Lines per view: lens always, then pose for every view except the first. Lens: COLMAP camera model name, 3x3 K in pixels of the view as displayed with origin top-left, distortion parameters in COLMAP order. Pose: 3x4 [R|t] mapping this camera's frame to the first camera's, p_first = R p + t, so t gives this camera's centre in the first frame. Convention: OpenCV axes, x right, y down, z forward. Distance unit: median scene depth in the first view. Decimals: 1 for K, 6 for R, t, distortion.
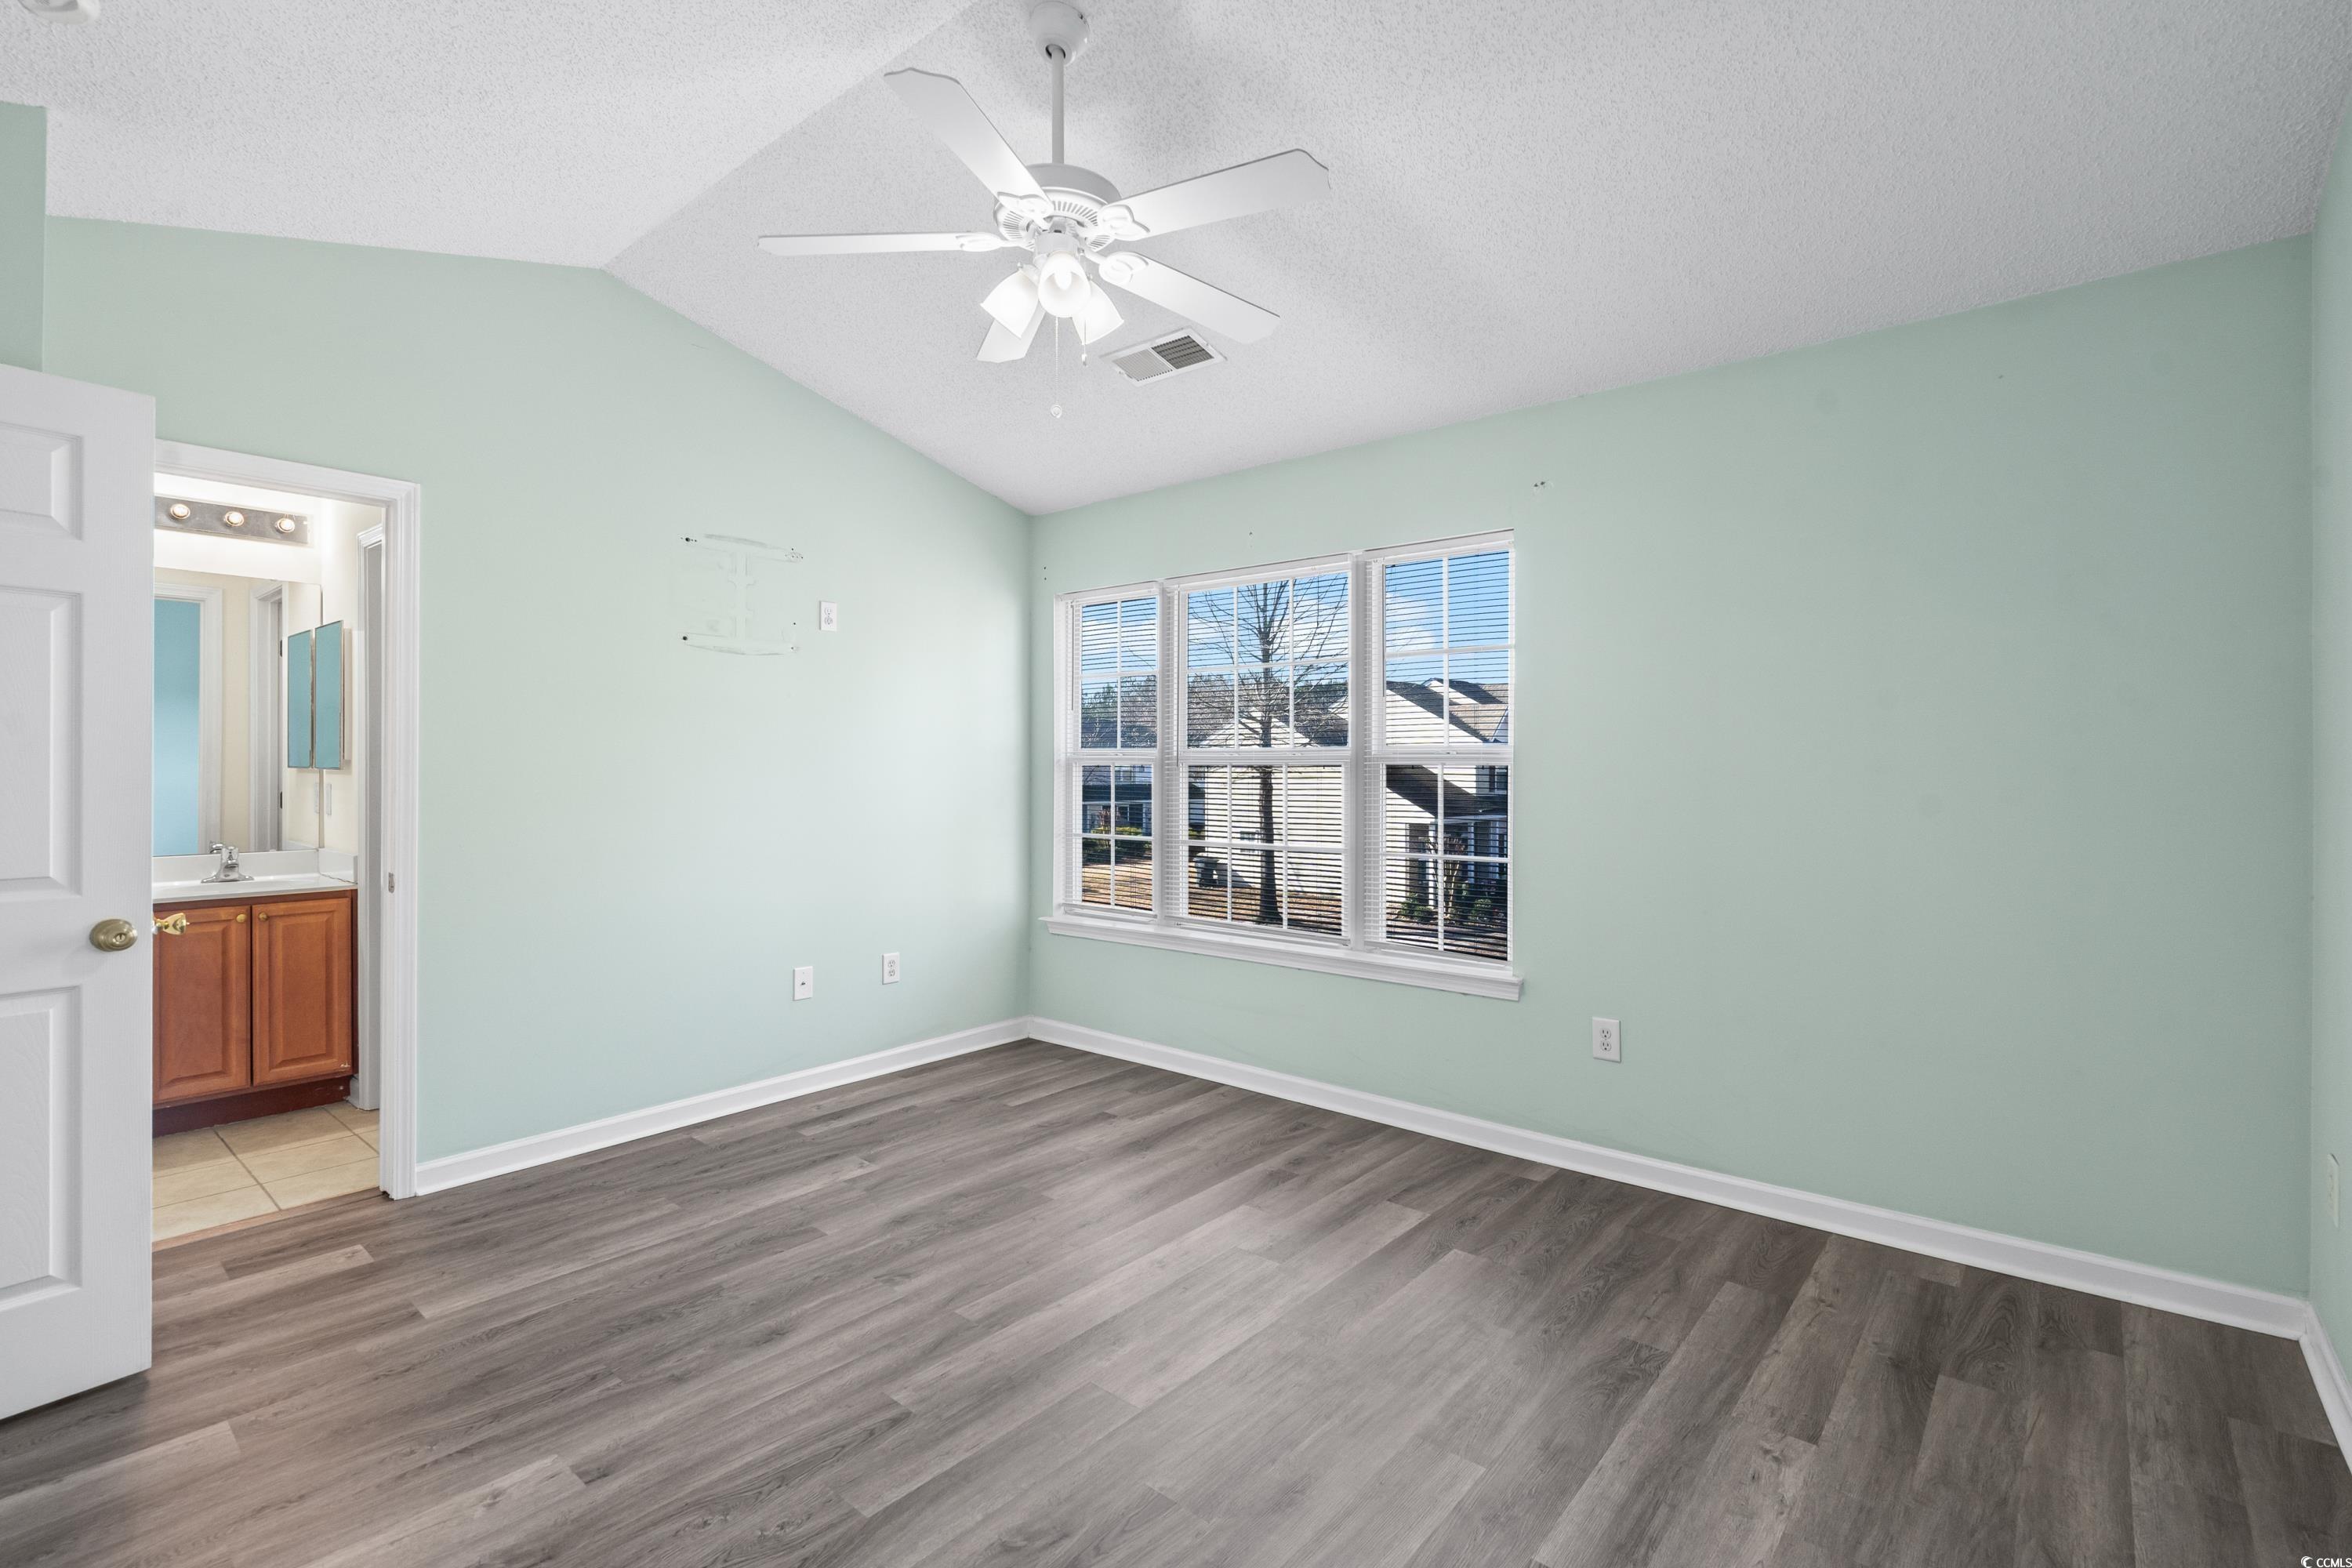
lens RADIAL K [[1073.5, 0, 1166.6], [0, 1073.5, 790.8], [0, 0, 1]] dist [-0.004319, 0.000150]
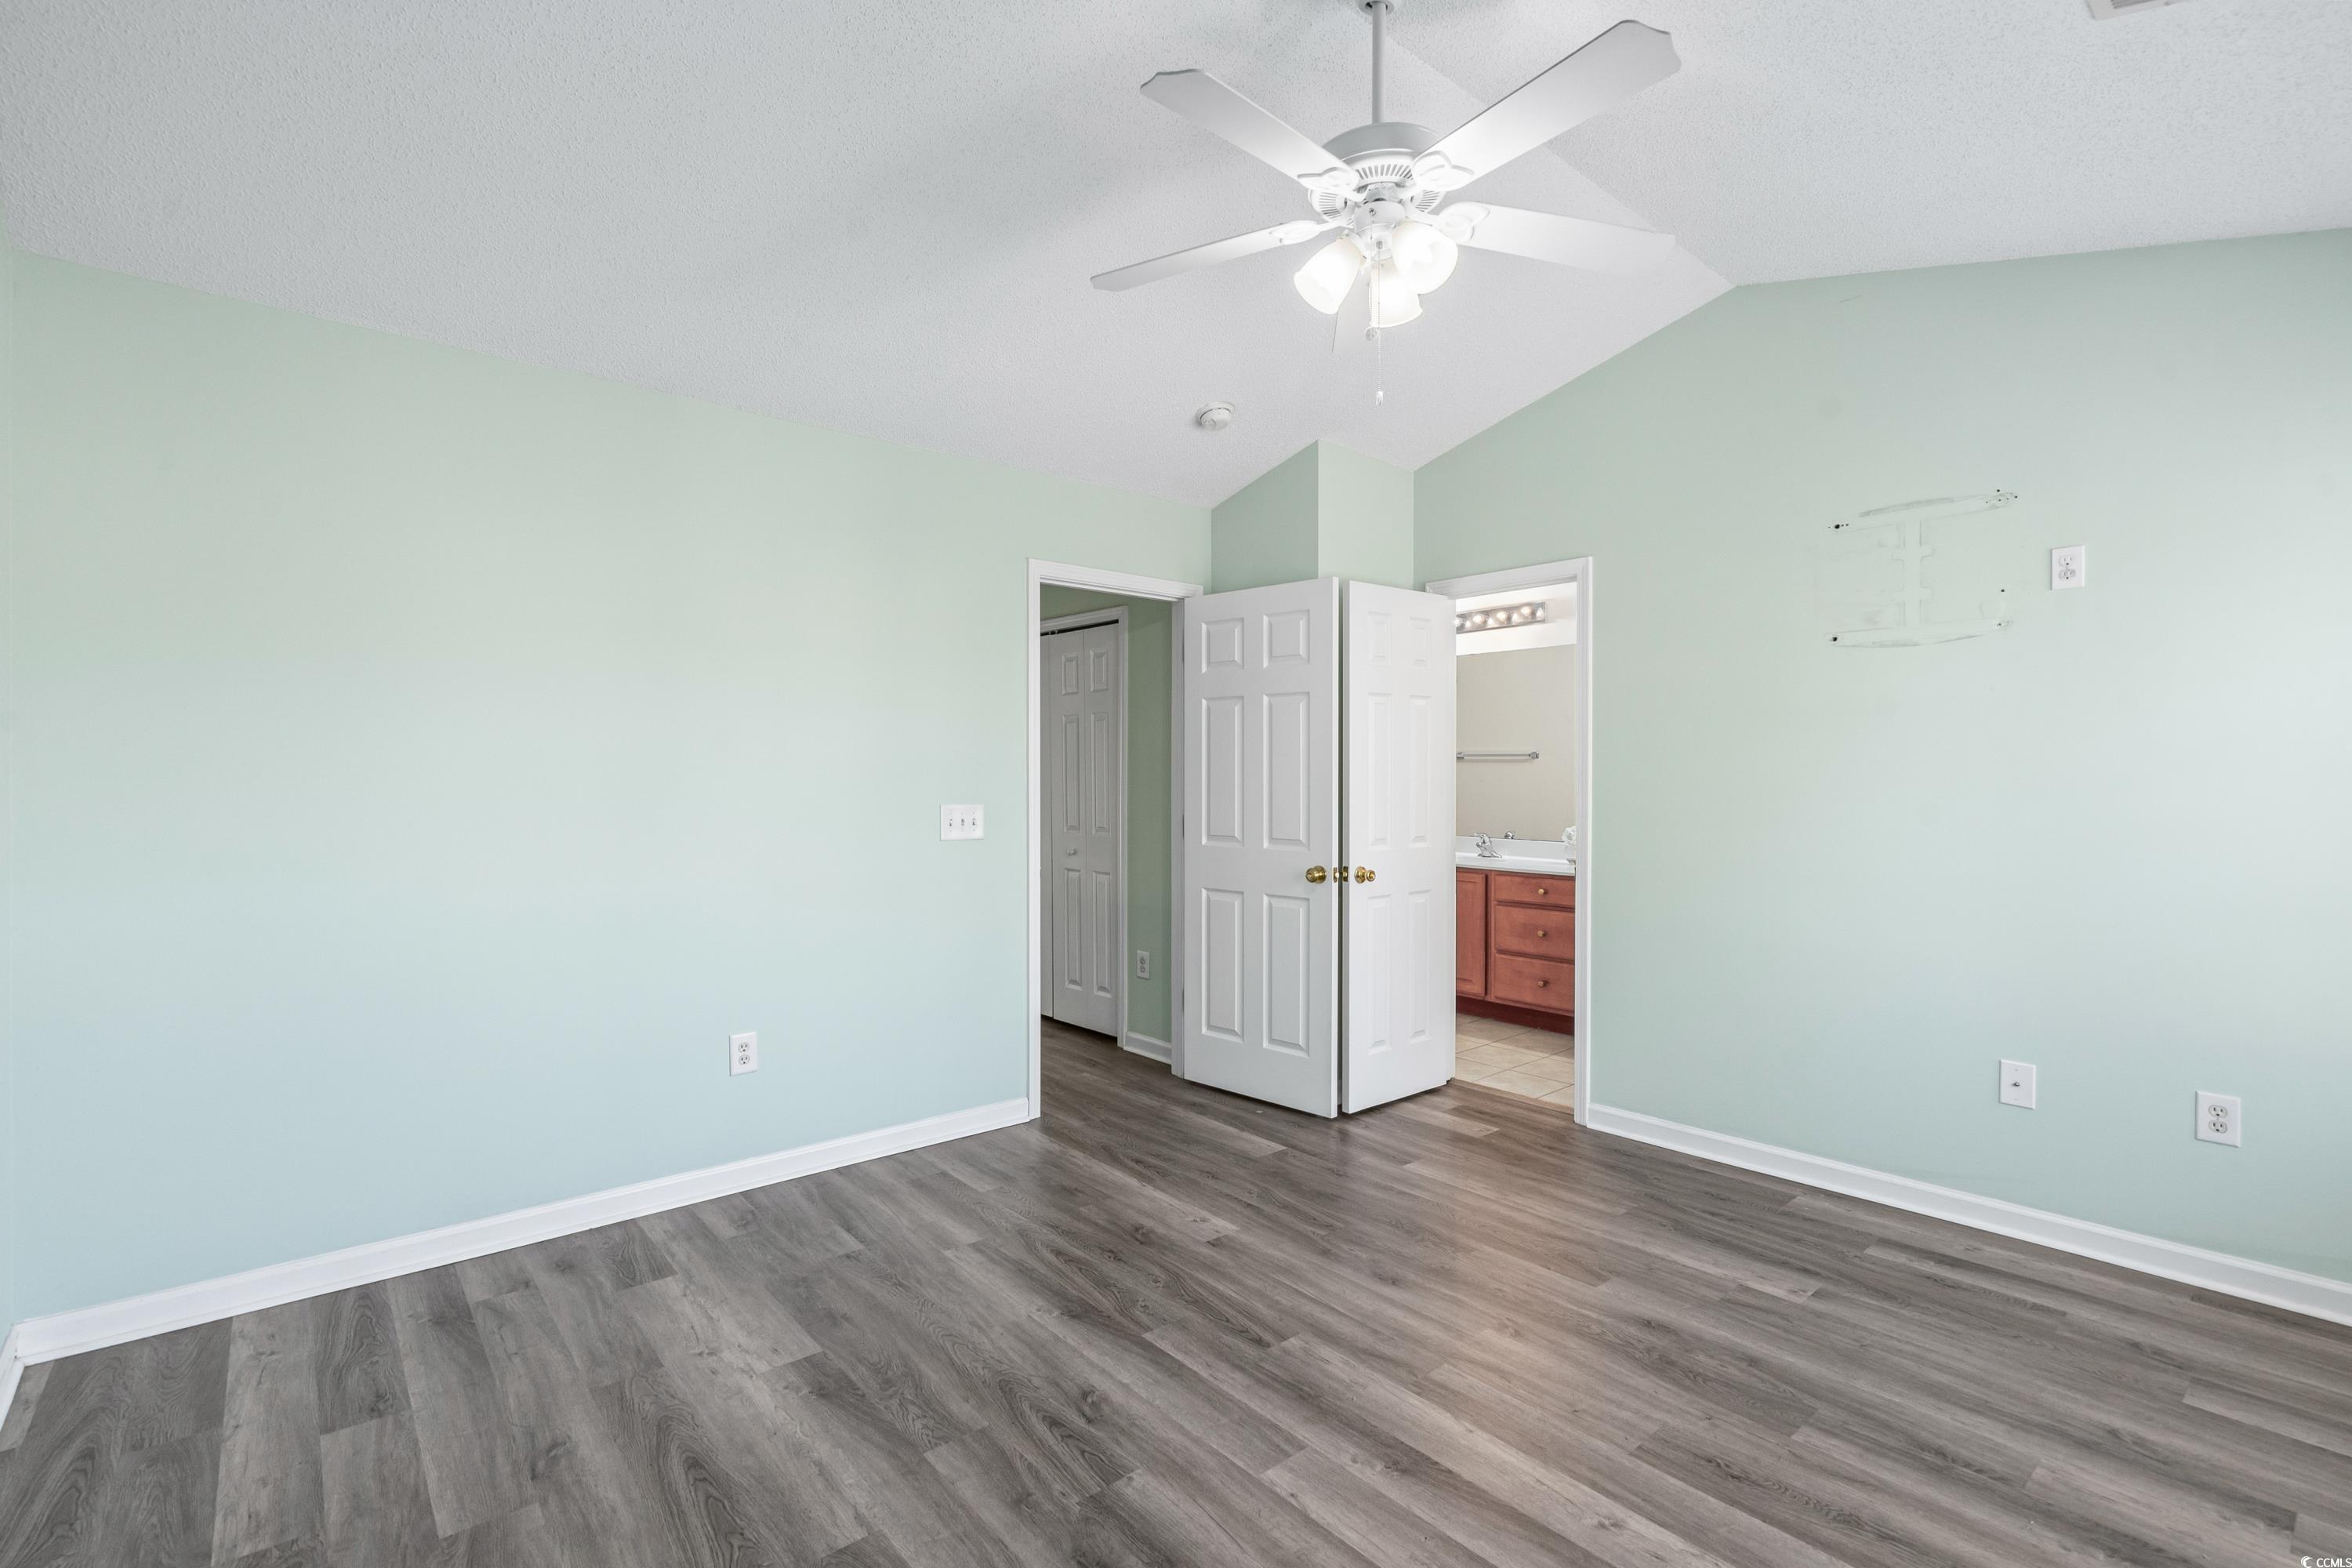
lens RADIAL K [[1073.5, 0, 1166.6], [0, 1073.5, 790.8], [0, 0, 1]] dist [-0.004319, 0.000150]
pose [[-0.171226, 0.012442, -0.985153, 0.644088], [-0.020583, 0.999657, 0.016202, -0.024844], [0.985017, 0.023052, -0.170911, 0.760971]]
